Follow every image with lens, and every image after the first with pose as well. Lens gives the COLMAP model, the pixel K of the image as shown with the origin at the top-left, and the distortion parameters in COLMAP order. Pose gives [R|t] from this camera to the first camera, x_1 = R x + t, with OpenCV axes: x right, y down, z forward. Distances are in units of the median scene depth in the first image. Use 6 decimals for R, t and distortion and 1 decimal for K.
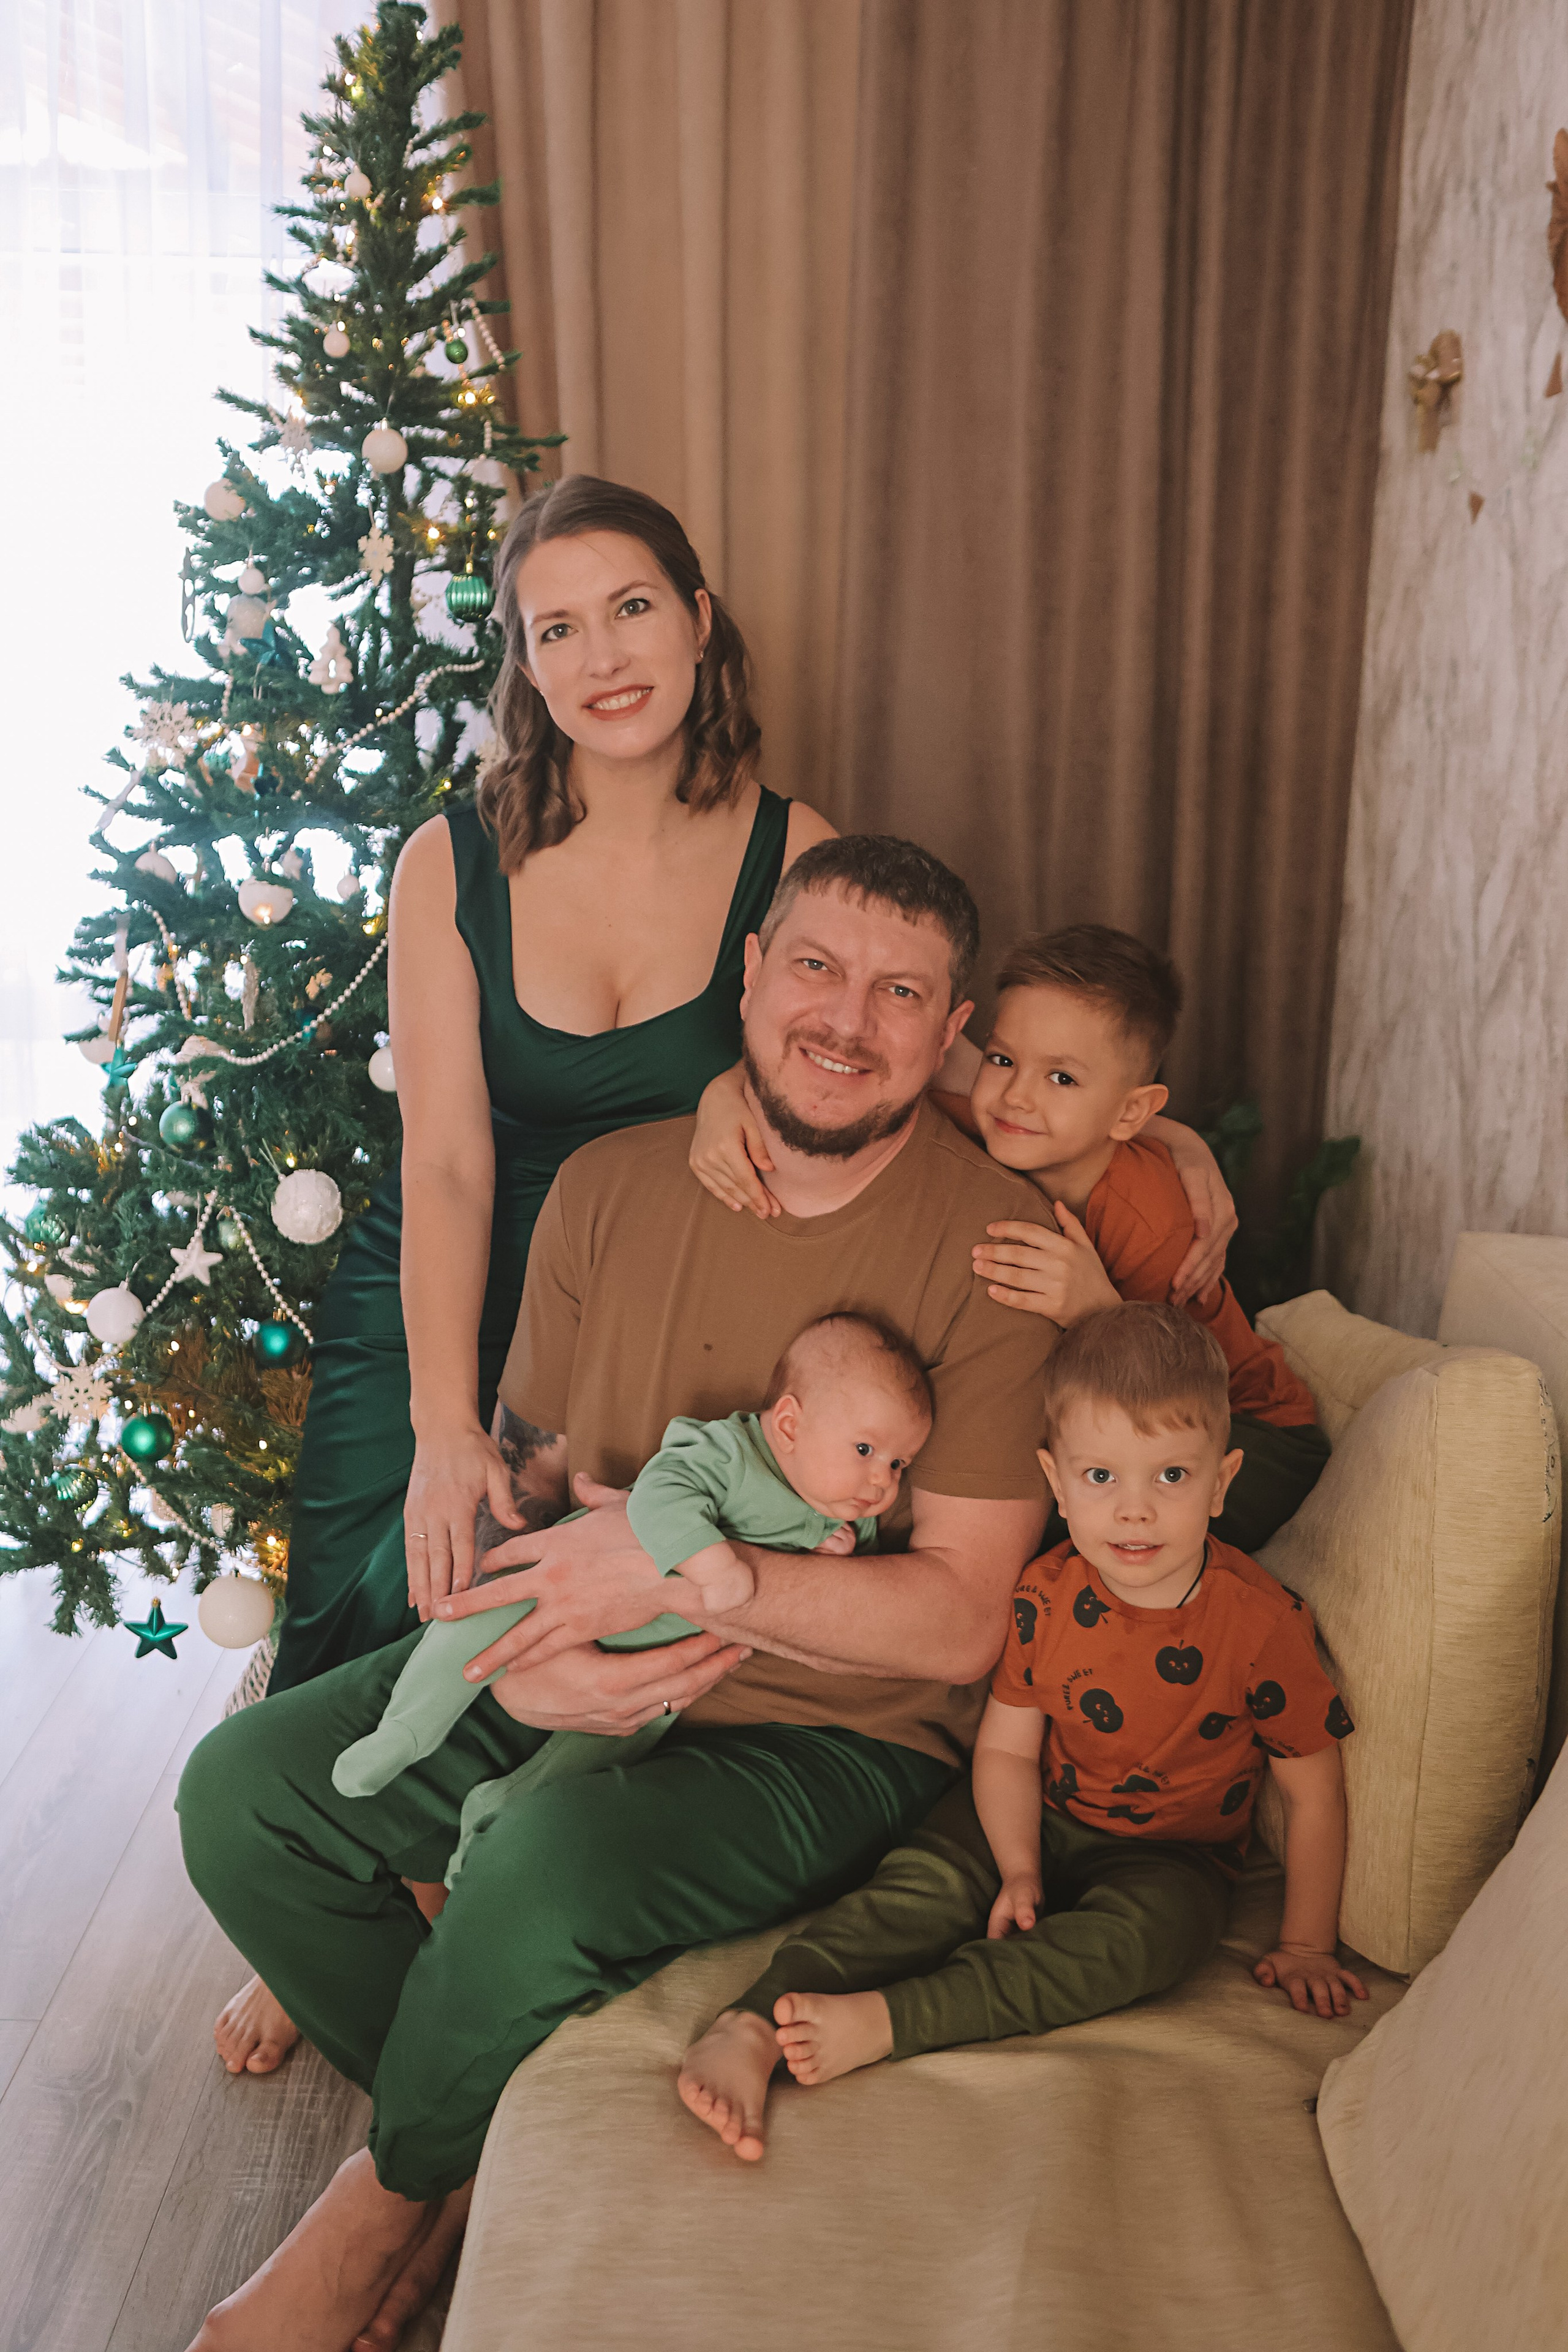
lens RADIAL K [[2265.0, 0, 795.9], [0, 2265.0, 1179.7], [0, 0, 1]] dist [-0.054453, 0.000000]
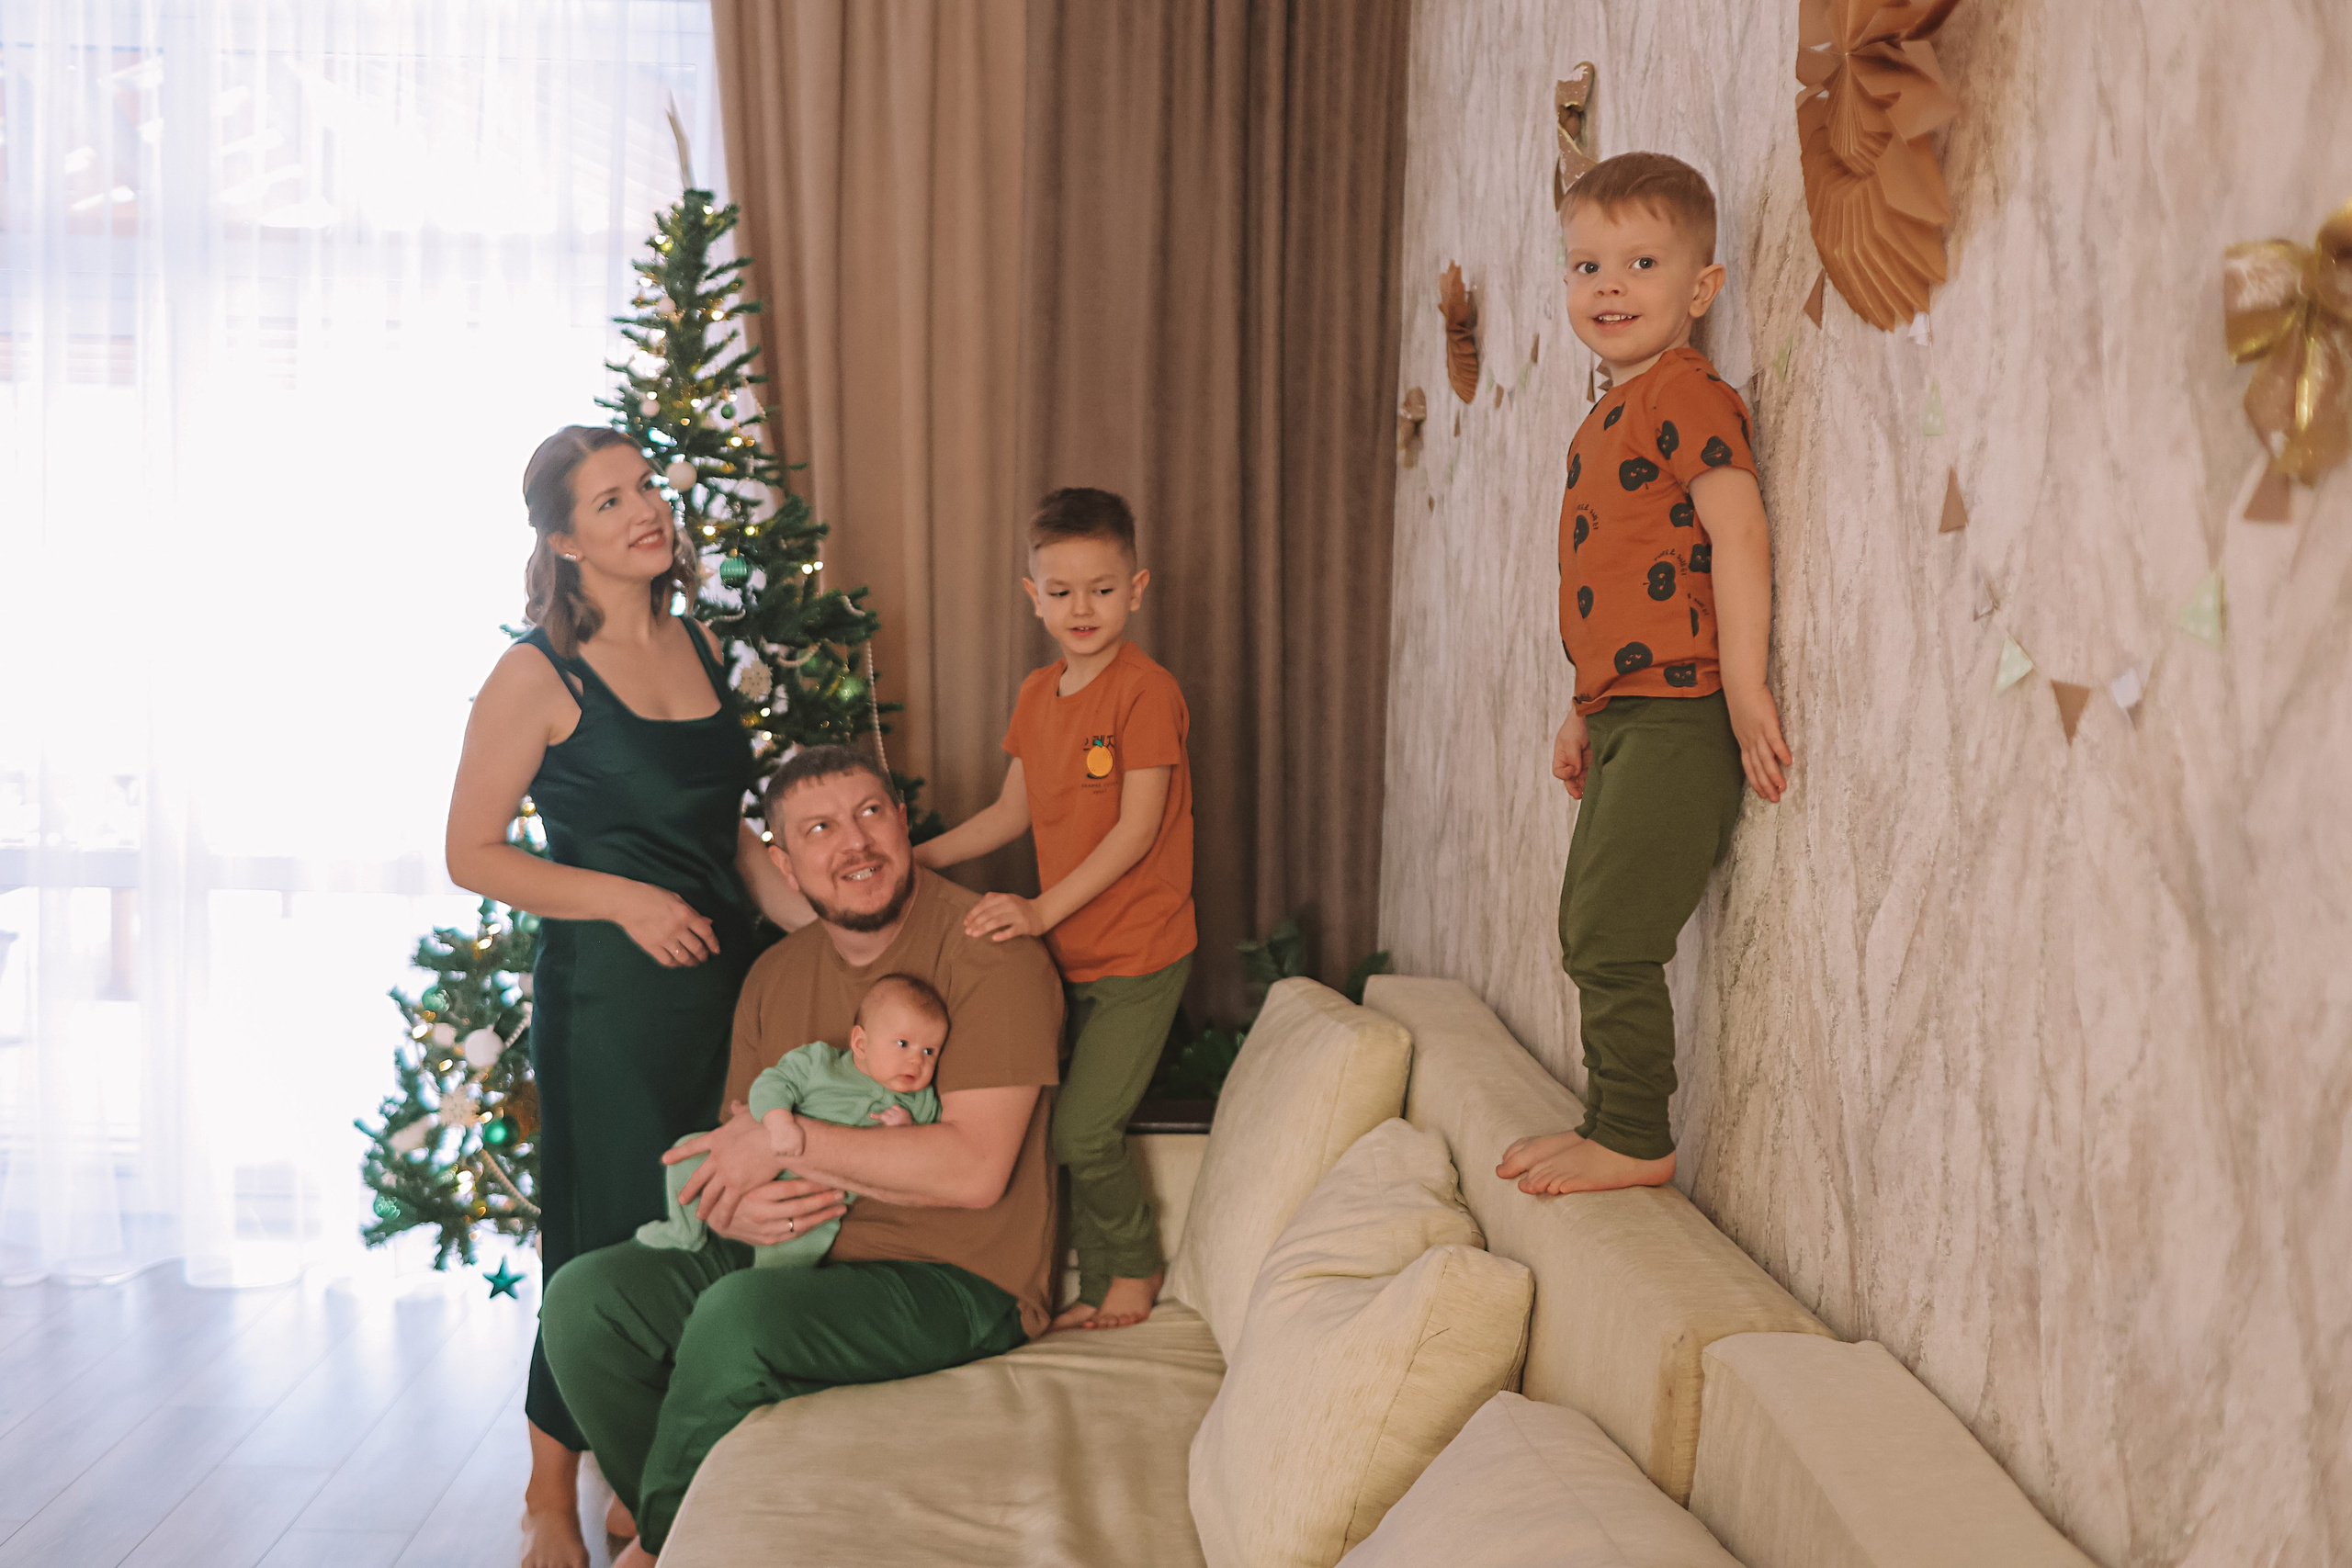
lens RADIAL K [[2264.7, 0, 1137.2], [0, 2264.7, 796.9], [0, 0, 1]] dist [-0.054453, 0.000000]
pose [[0.999984, -0.005223, 0.001934, 0.114205], [0.005453, 0.988726, -0.149636, 0.111981], [-0.001131, 0.149644, 0.988739, -0.445988]]
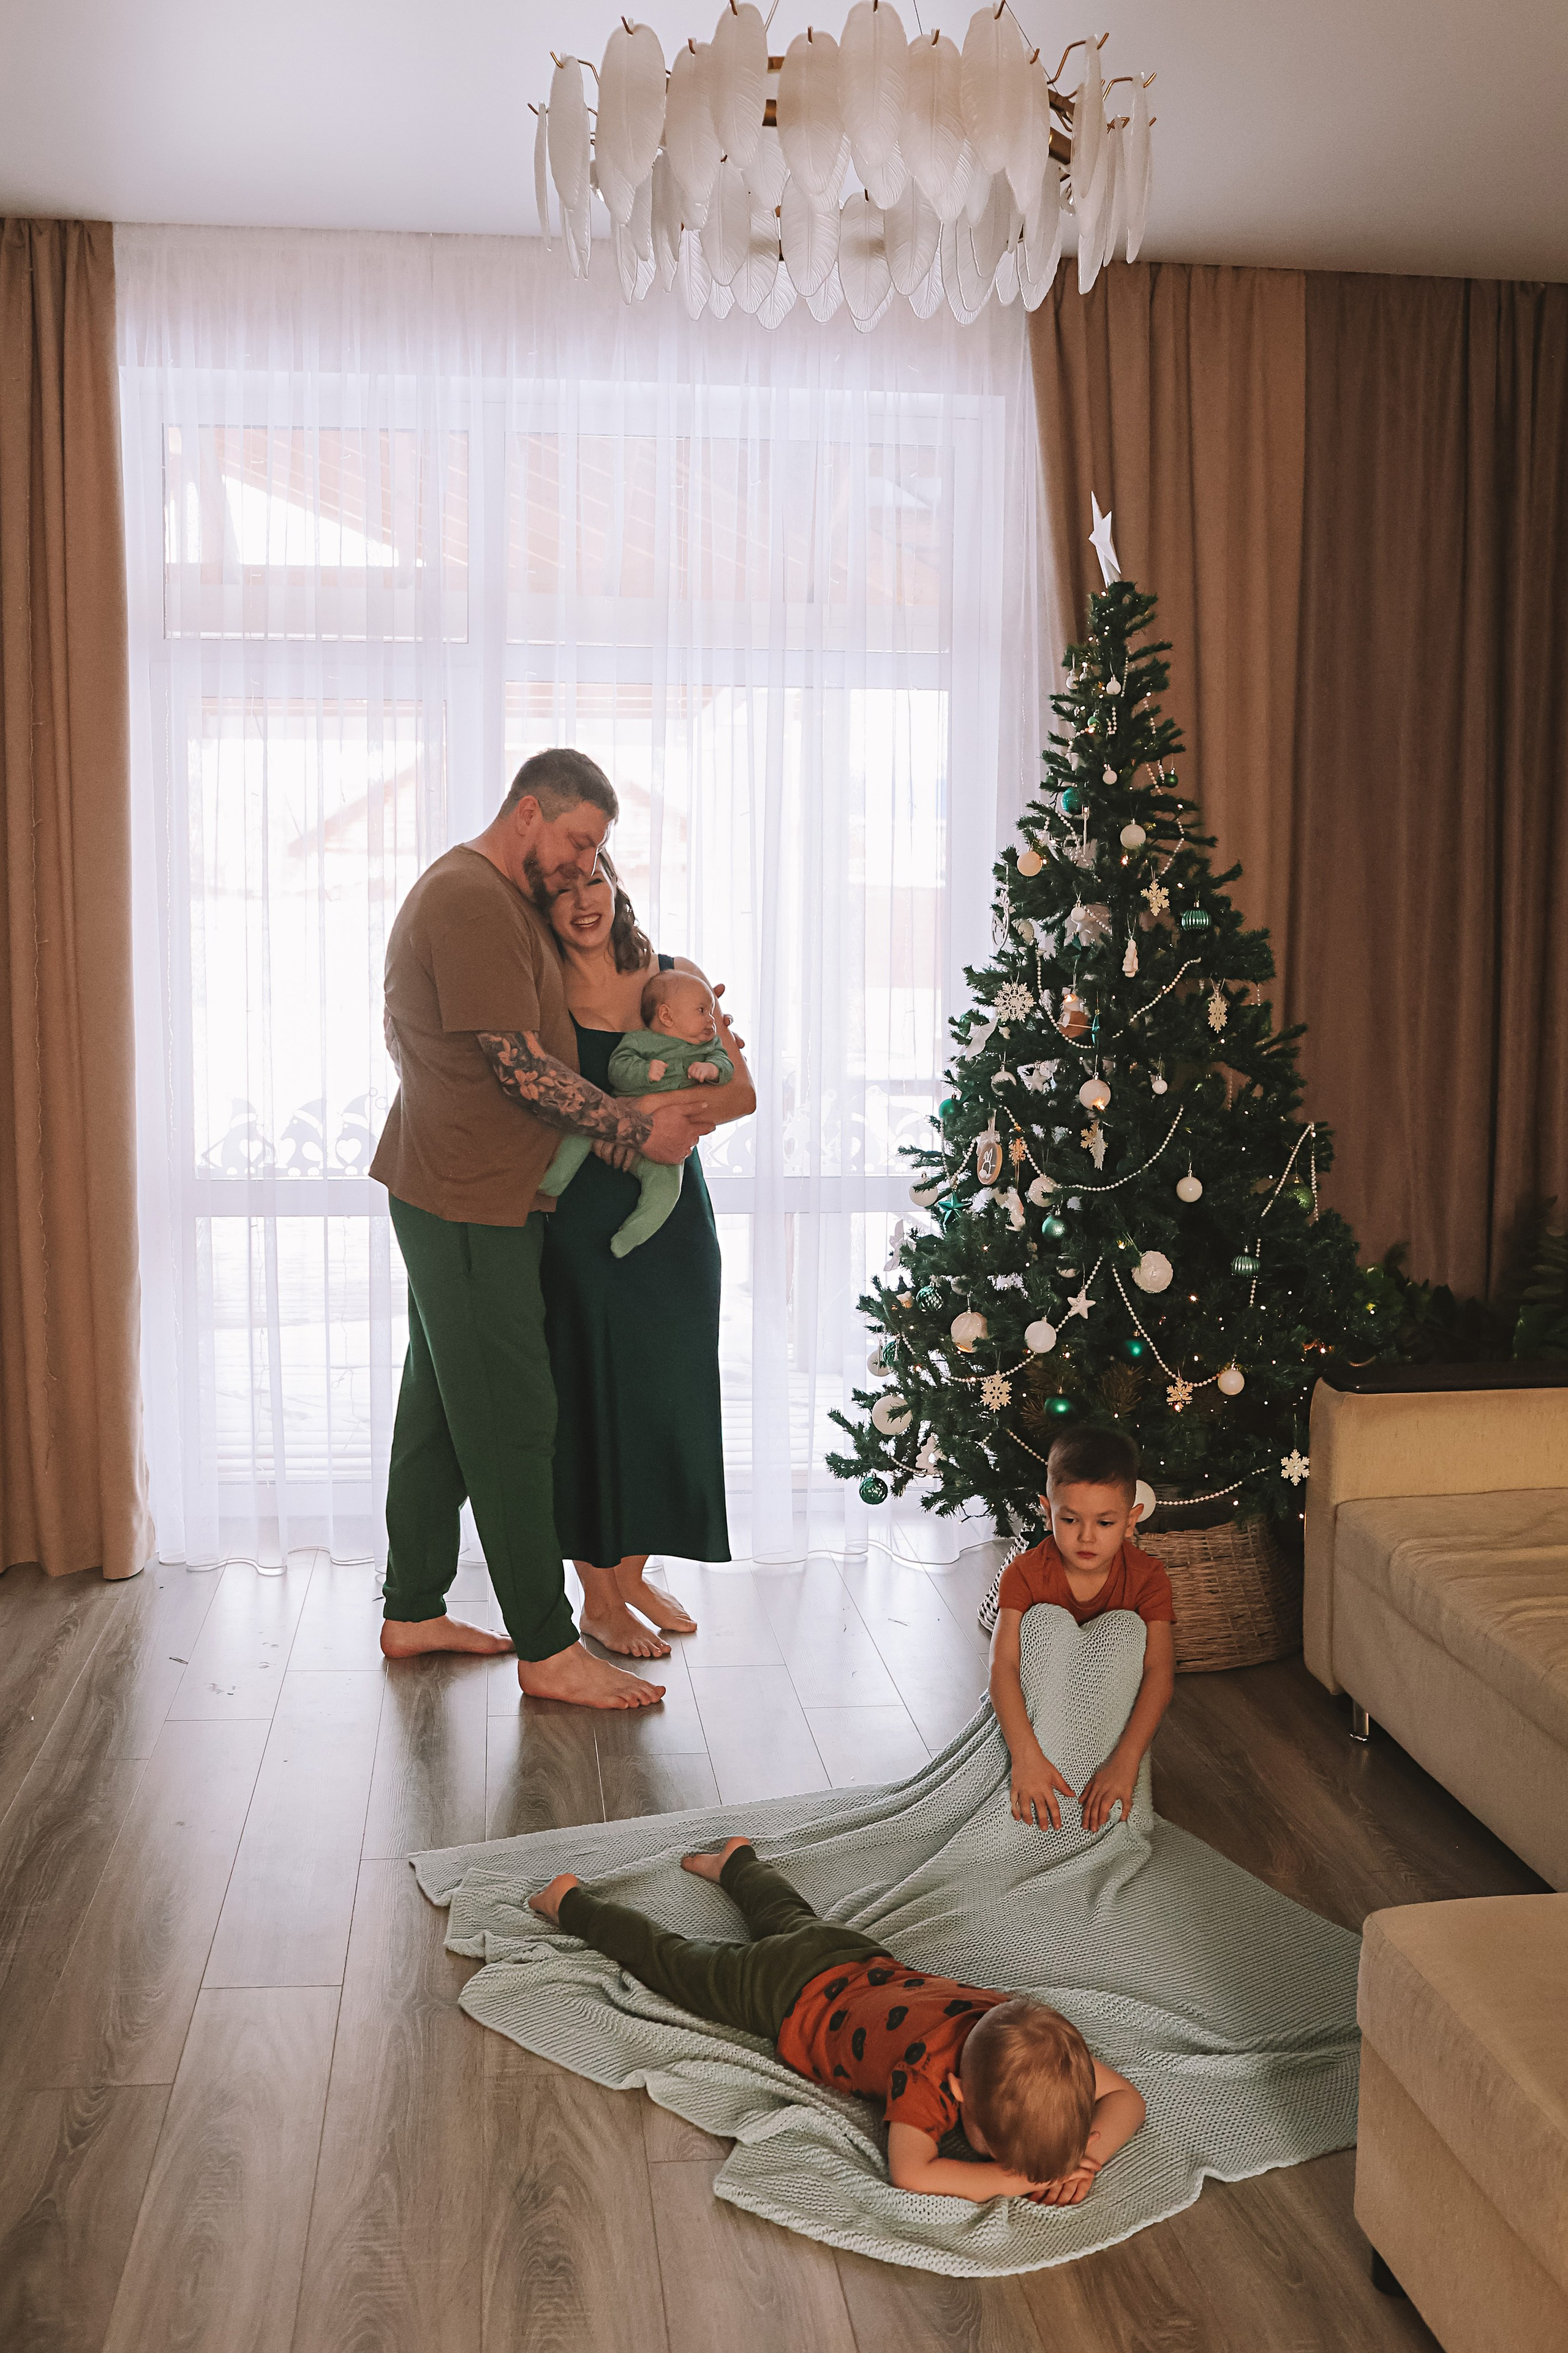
lens RADIAL K [[2409.9, 0, 745.8], [0, 2409.9, 1162.6], [0, 0, 1]] dist [-0.059232, 0.000000]
pose [[0.996052, -0.030416, 0.083399, -0.622891], [0.040225, 0.992129, -0.118580, 0.126844], [-0.079136, 0.121467, 0.989436, -0.749667]]
